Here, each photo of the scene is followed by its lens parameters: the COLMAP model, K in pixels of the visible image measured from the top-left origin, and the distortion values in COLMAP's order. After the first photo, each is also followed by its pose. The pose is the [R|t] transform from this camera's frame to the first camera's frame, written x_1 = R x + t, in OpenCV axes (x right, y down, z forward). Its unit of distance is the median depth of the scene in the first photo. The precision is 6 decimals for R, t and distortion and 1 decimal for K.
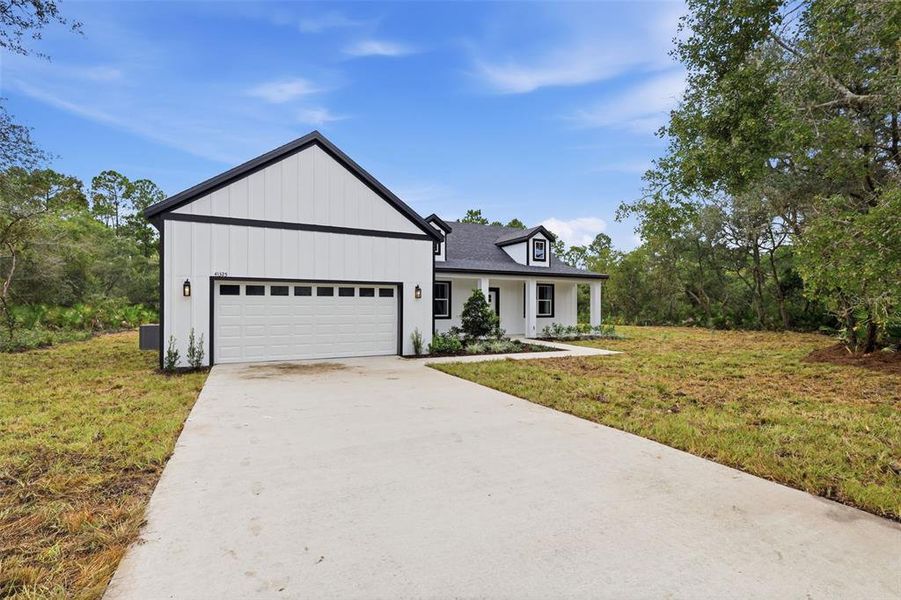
lens RADIAL K [[422.4, 0, 450.3], [0, 422.4, 303.1], [0, 0, 1]] dist [-0.000866, -0.000327]
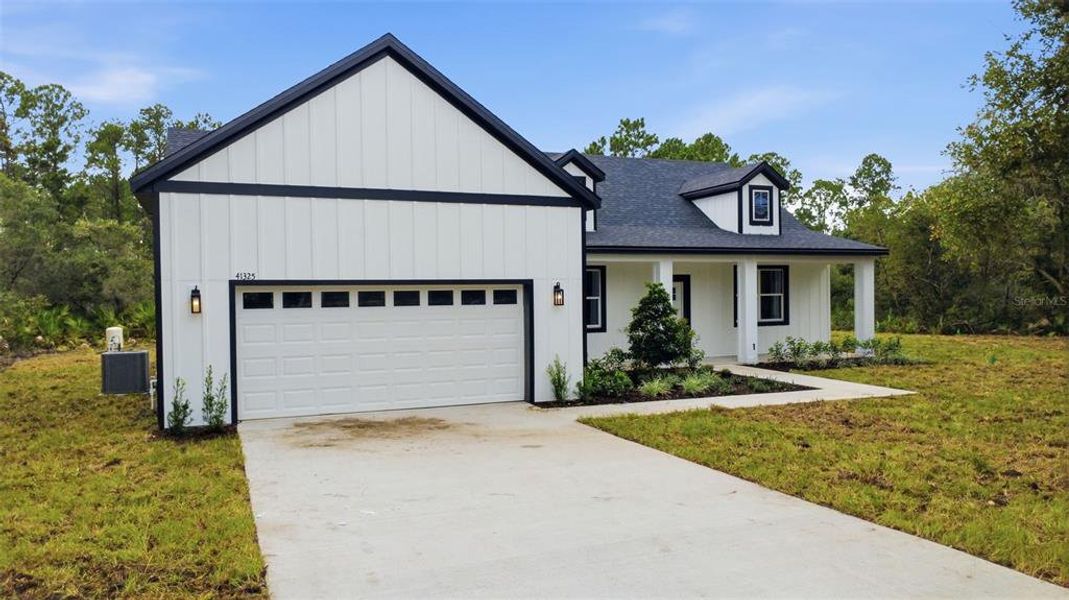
lens RADIAL K [[782.9, 0, 533.0], [0, 782.9, 301.4], [0, 0, 1]] dist [-0.007201, -0.006153]
pose [[0.997583, -0.015000, -0.067842, -0.038678], [0.016205, 0.999720, 0.017241, -0.037767], [0.067564, -0.018298, 0.997547, -0.098955]]
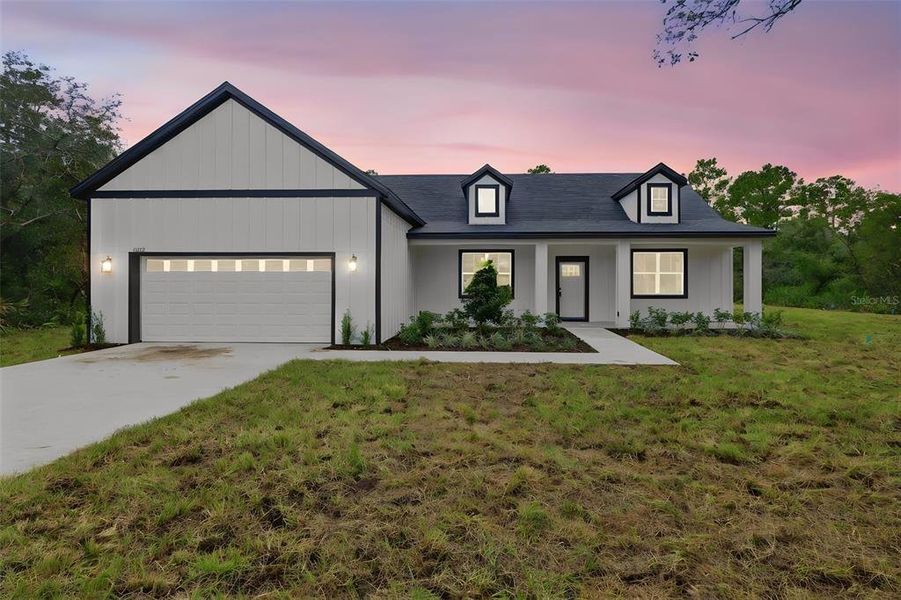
lens RADIAL K [[446.0, 0, 477.6], [0, 446.0, 279.6], [0, 0, 1]] dist [-0.004192, 0.000000]
pose [[0.878815, -0.003278, -0.477151, 0.527493], [0.005677, 0.999977, 0.003587, 0.000739], [0.477129, -0.005861, 0.878814, 0.397222]]
